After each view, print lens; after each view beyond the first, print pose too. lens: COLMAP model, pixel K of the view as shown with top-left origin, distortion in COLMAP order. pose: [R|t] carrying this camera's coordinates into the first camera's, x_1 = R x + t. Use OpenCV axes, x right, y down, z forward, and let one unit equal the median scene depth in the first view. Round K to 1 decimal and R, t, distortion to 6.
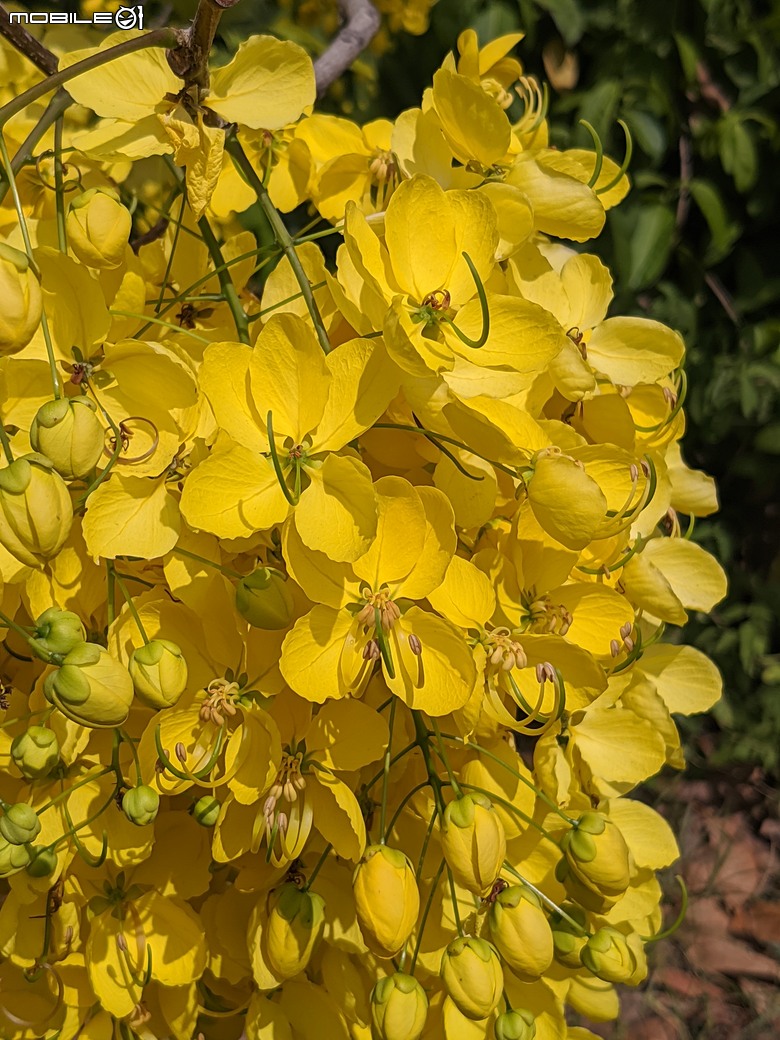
lens RADIAL K [[1527.3, 0, 397.5], [0, 1527.3, 513.5], [0, 0, 1]] dist [0.038620, 0.000000]
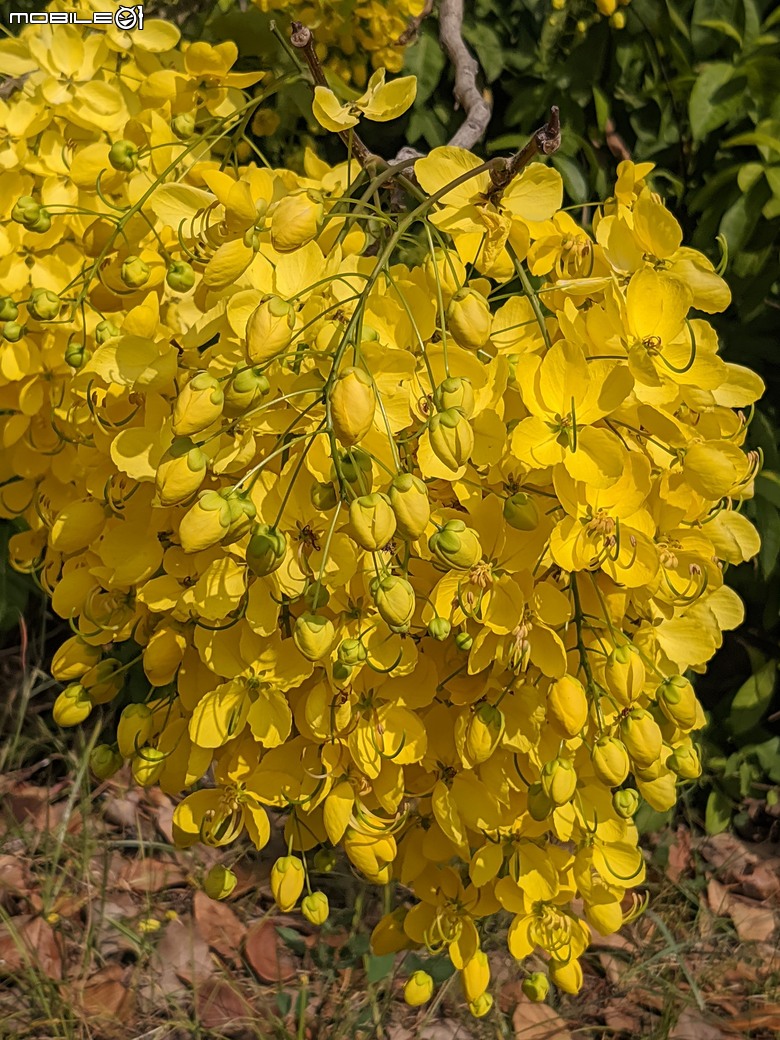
lens RADIAL K [[1665.2, 0, 385.1], [0, 1665.2, 531.2], [0, 0, 1]] dist [0.016498, 0.000000]
pose [[0.987142, 0.100250, 0.124499, -0.411607], [-0.099789, 0.994959, -0.009948, 0.099642], [-0.124869, -0.002603, 0.992170, -0.682436]]
